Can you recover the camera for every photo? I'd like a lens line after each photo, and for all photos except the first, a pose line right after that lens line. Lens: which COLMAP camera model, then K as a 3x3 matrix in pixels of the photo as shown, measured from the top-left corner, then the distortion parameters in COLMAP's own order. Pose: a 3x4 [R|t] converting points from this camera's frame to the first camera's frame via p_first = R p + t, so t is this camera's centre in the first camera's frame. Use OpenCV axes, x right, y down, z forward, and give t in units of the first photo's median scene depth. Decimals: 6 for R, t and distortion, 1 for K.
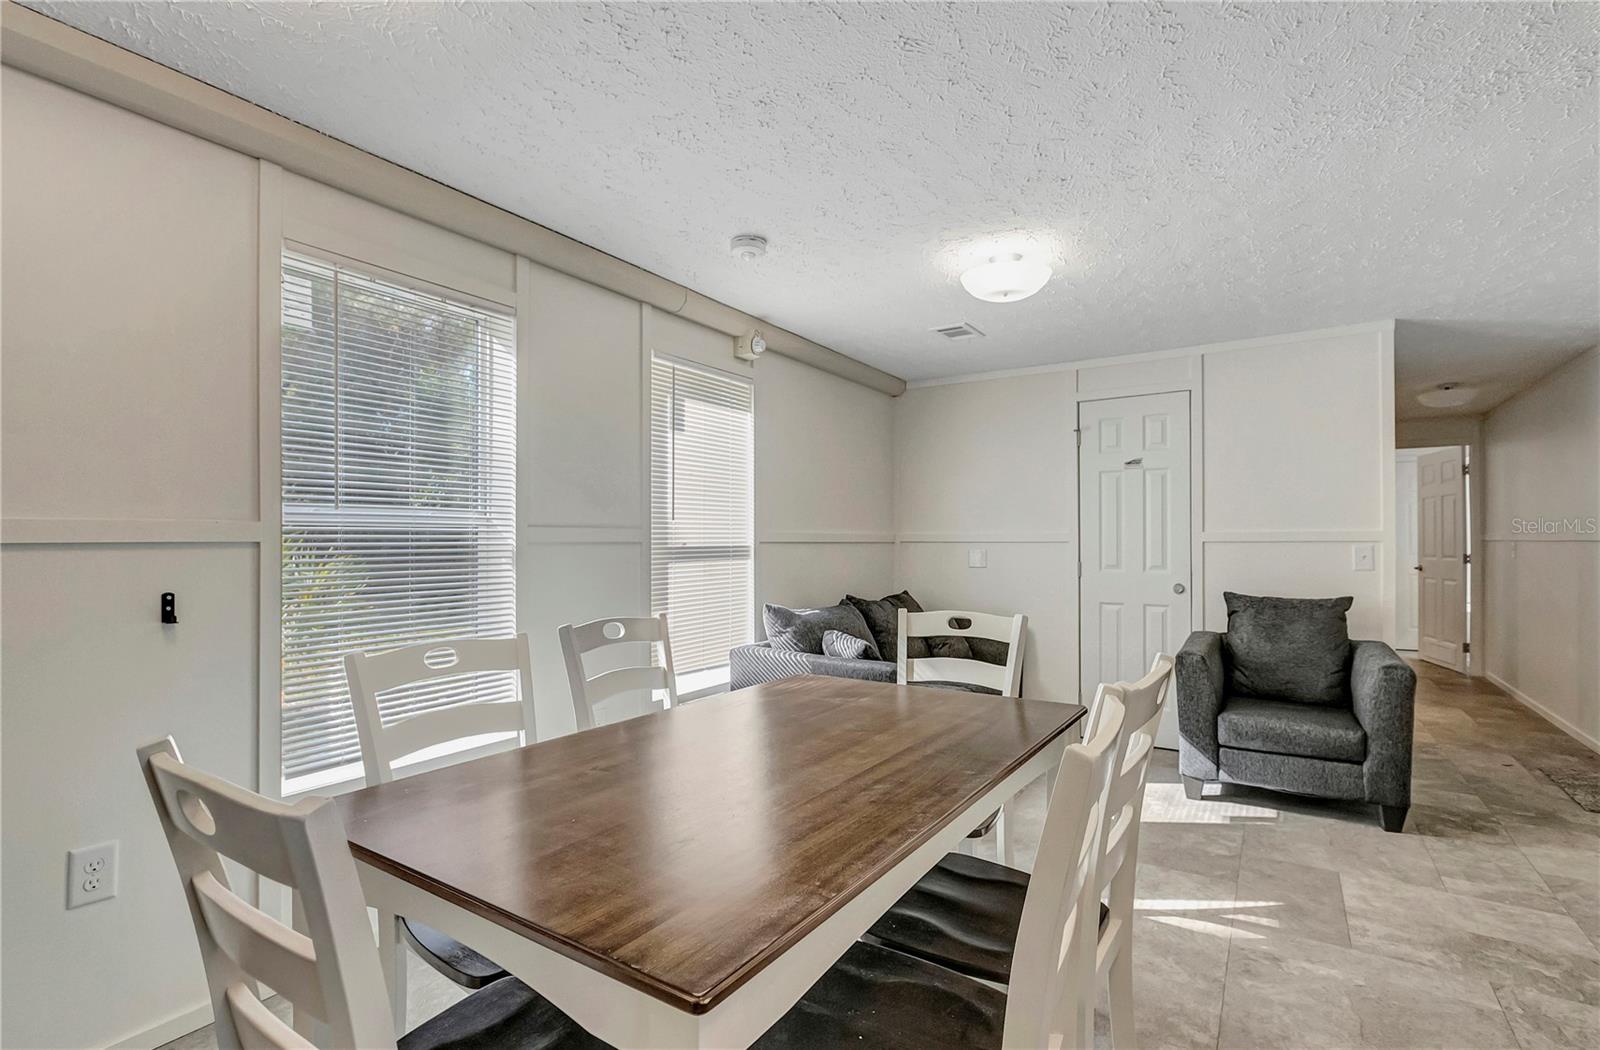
lens RADIAL K [[755.4, 0, 821.6], [0, 755.4, 538.3], [0, 0, 1]] dist [-0.002037, -0.000723]
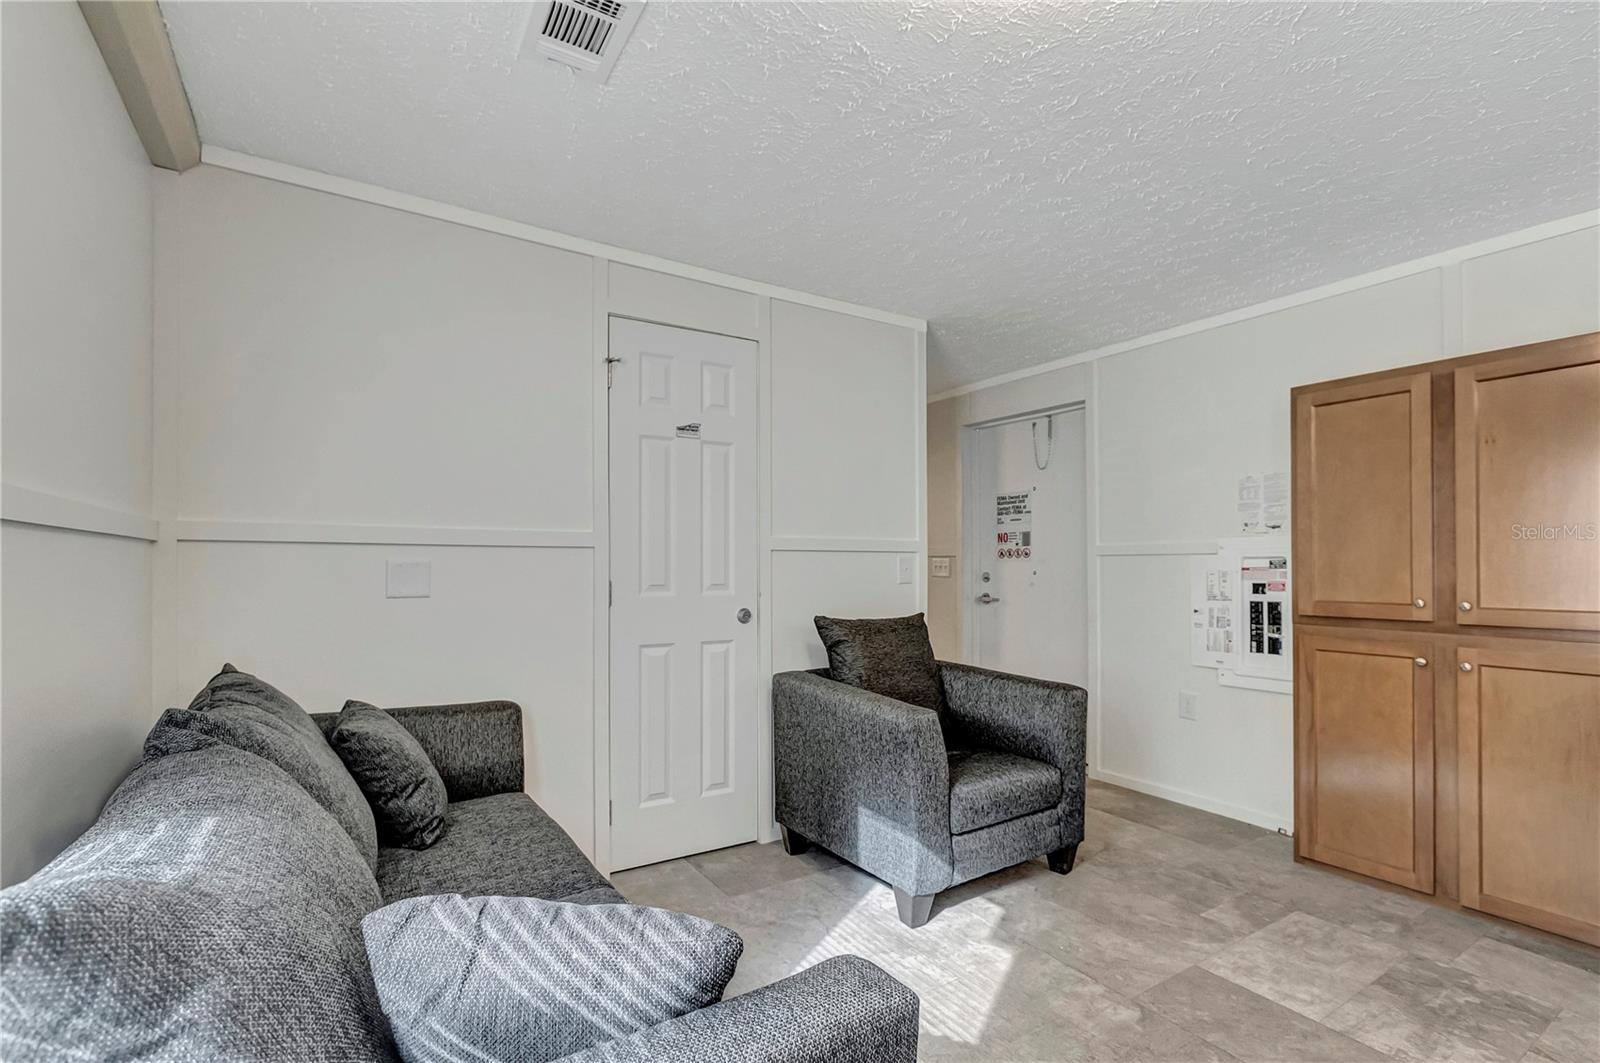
lens RADIAL K [[694.5, 0, 765.0], [0, 694.5, 558.7], [0, 0, 1]] dist [-0.001483, -0.000227]
pose [[0.439126, 0.010263, 0.898367, -0.136356], [-0.008297, 0.999938, -0.007368, 0.023013], [-0.898387, -0.004218, 0.439185, 0.896251]]
